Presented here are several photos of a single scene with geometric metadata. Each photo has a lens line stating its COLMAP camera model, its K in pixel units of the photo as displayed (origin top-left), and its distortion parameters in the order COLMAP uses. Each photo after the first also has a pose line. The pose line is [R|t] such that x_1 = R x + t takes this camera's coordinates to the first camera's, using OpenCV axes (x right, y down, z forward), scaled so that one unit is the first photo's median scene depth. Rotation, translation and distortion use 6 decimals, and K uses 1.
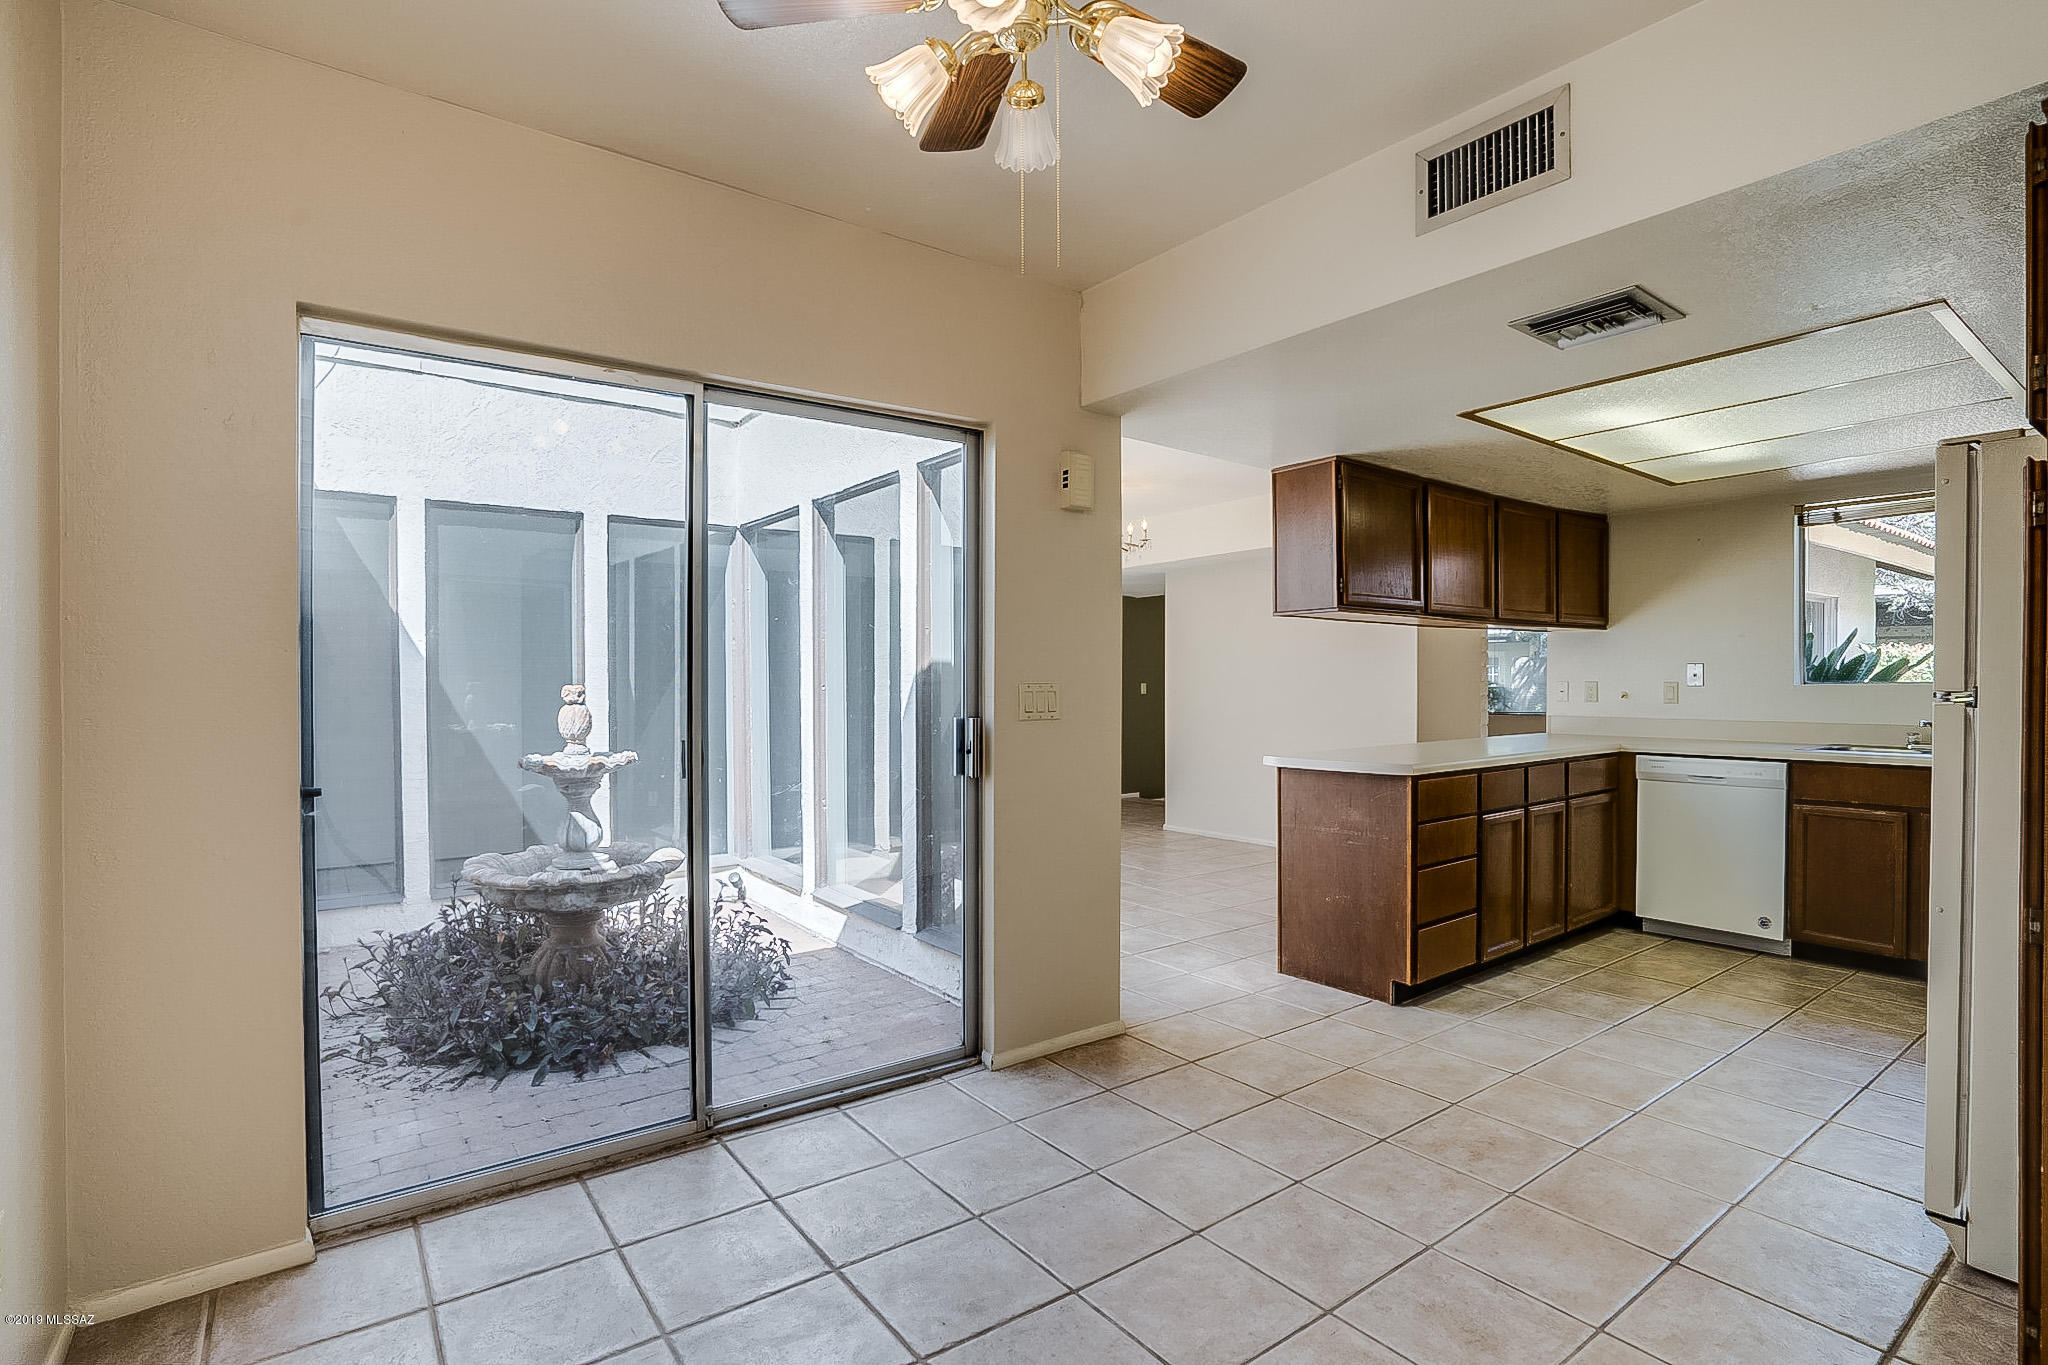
lens RADIAL K [[977.3, 0, 1029.5], [0, 977.3, 684.8], [0, 0, 1]] dist [-0.031665, 0.000489]
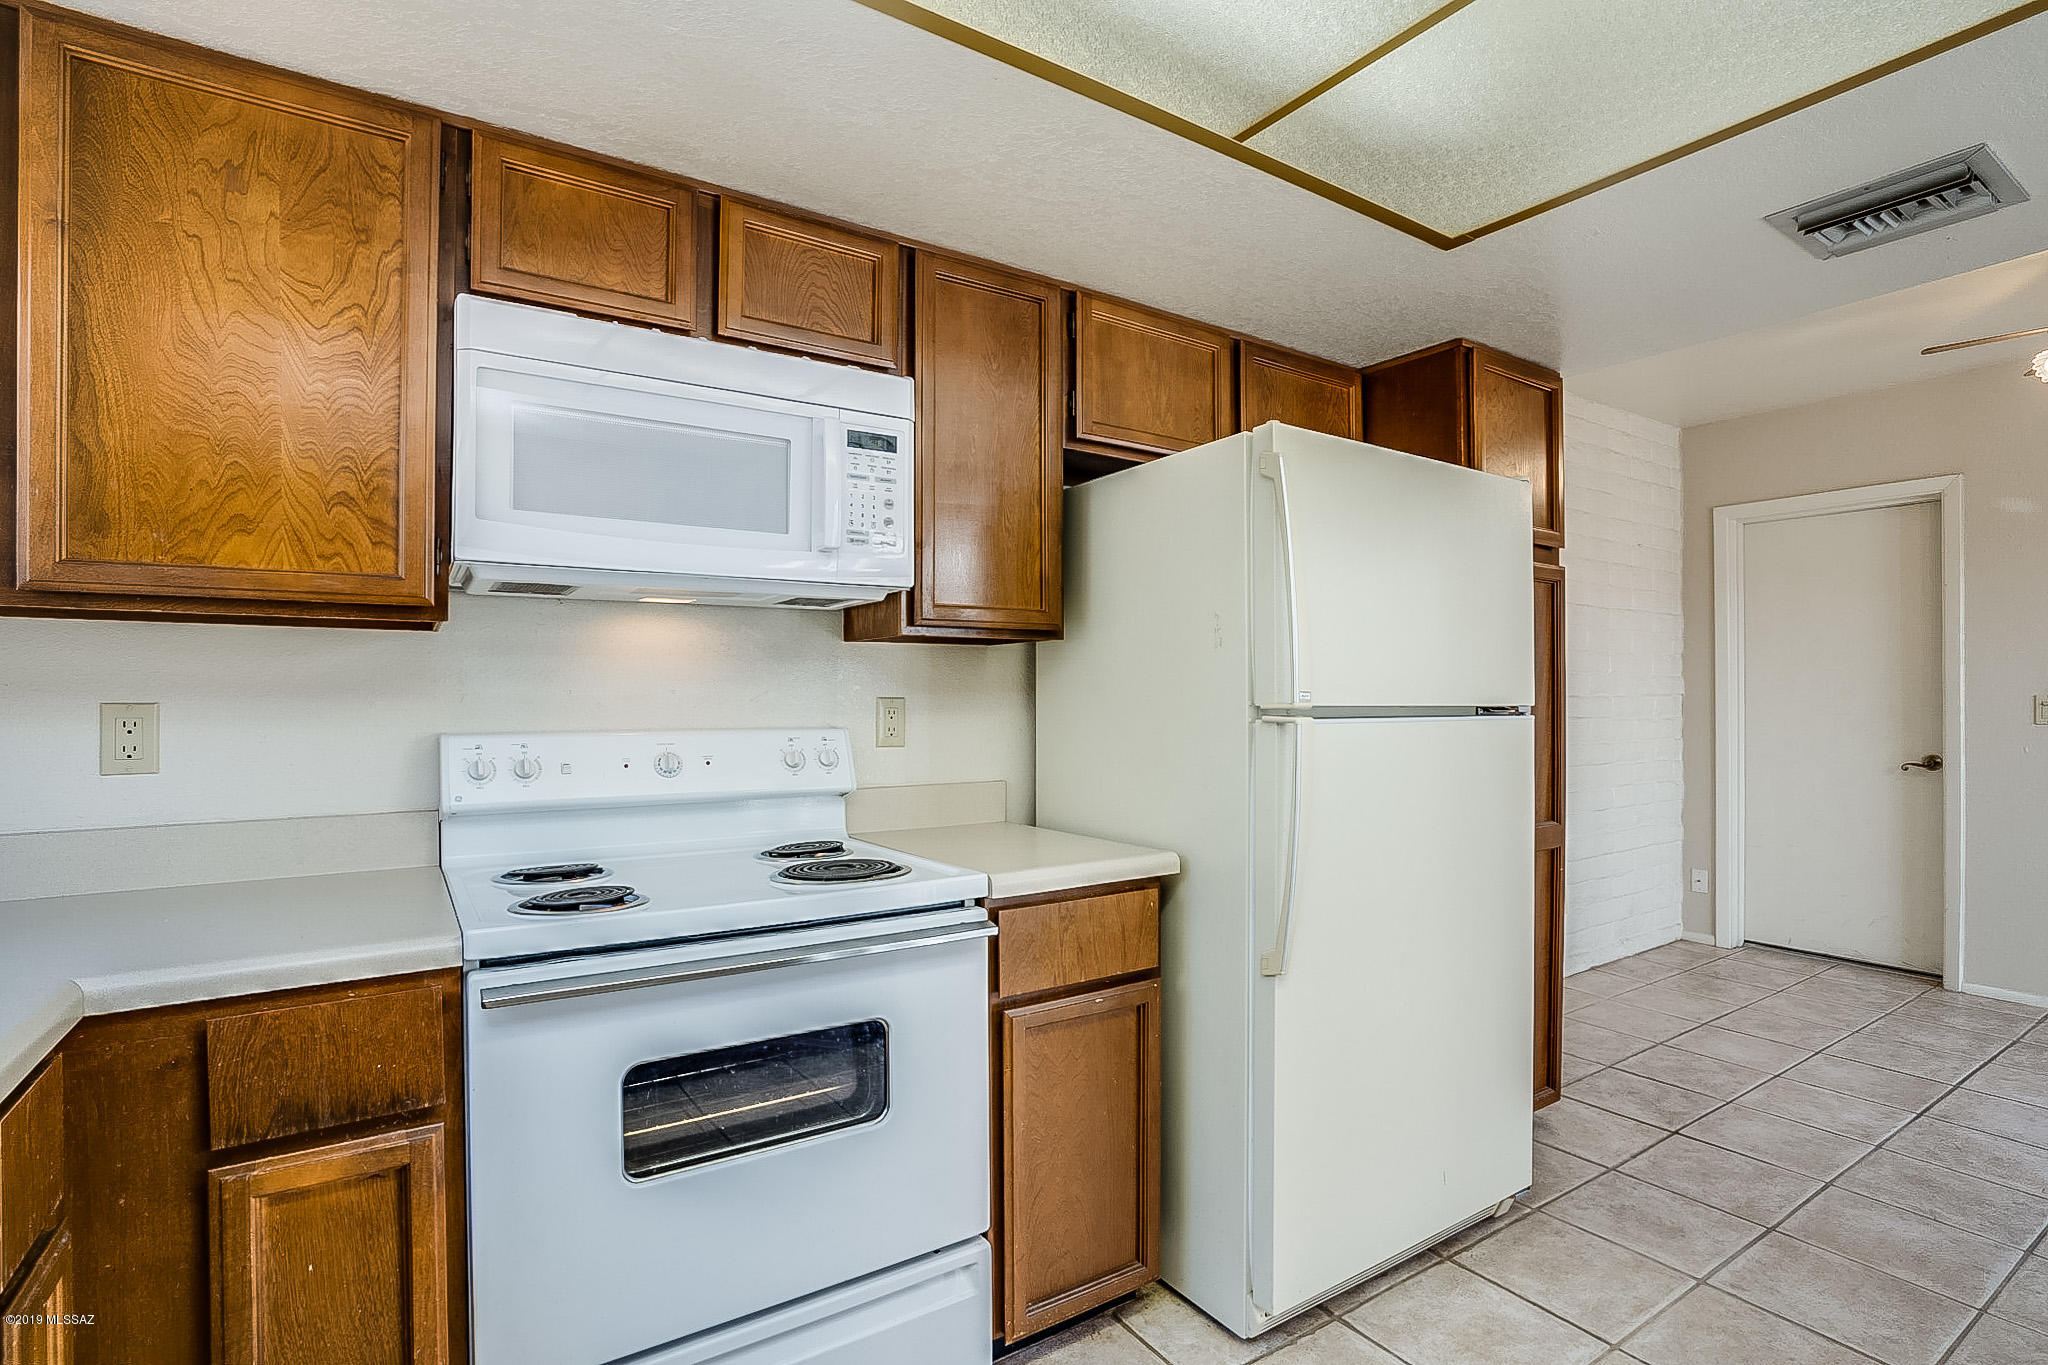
lens RADIAL K [[950.5, 0, 1072.4], [0, 950.5, 706.2], [0, 0, 1]] dist [-0.012813, -0.000116]
pose [[-0.999203, 0.004775, 0.039633, 0.914116], [0.005327, 0.999890, 0.013838, -0.006639], [-0.039562, 0.014038, -0.999118, 1.339802]]
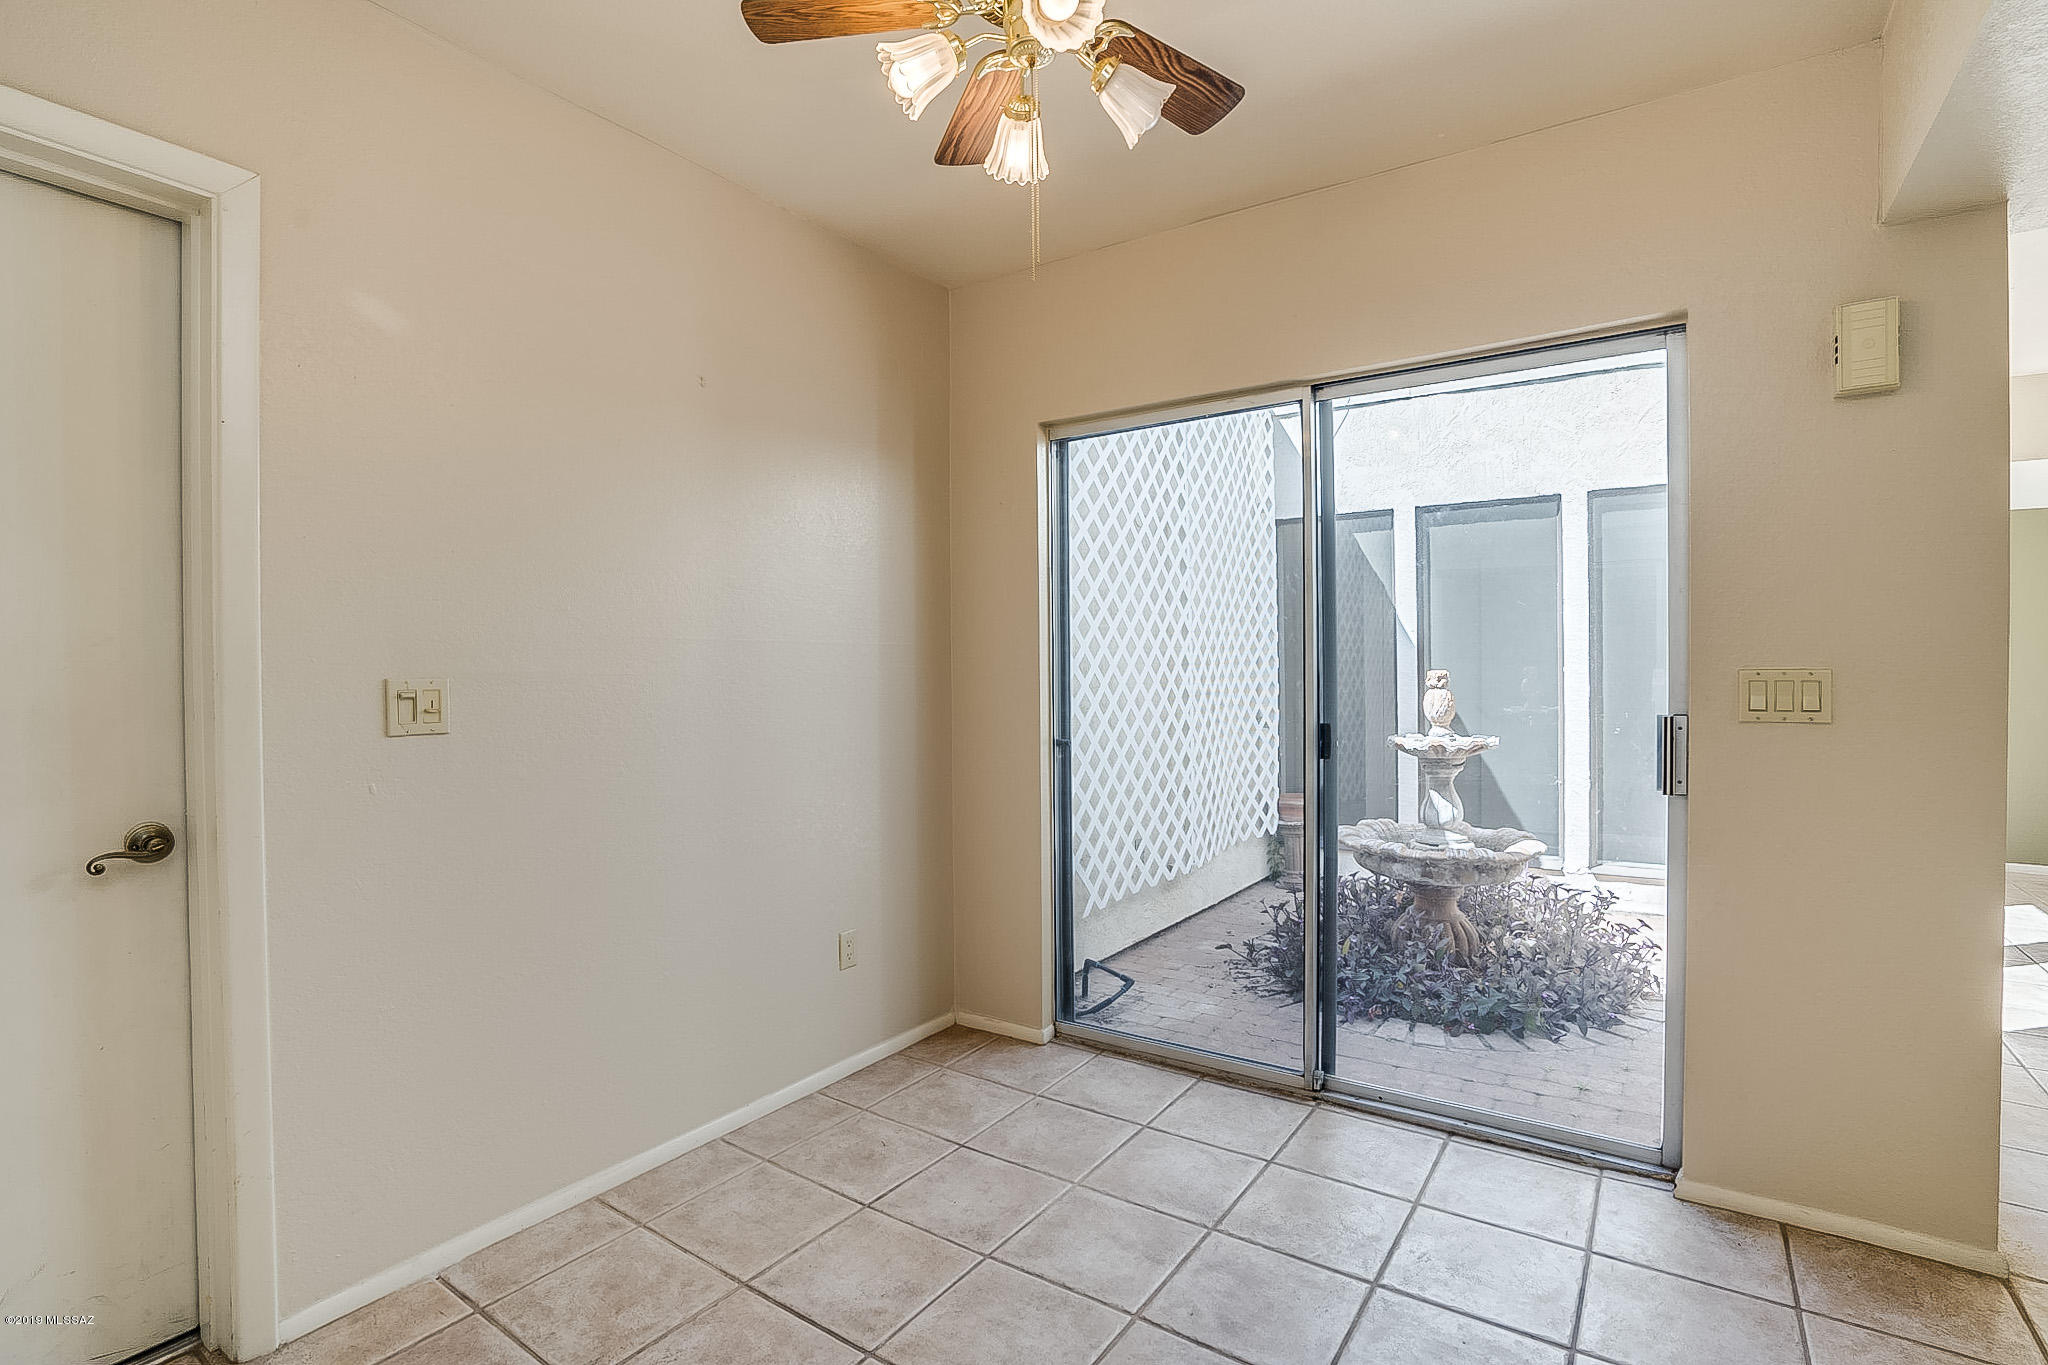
lens RADIAL K [[961.4, 0, 1037.2], [0, 961.4, 676.5], [0, 0, 1]] dist [-0.064354, 0.023434]
pose [[0.335042, 0.006522, -0.942181, 0.449913], [0.002976, 0.999964, 0.007980, -0.002819], [0.942198, -0.005478, 0.335010, 0.310256]]
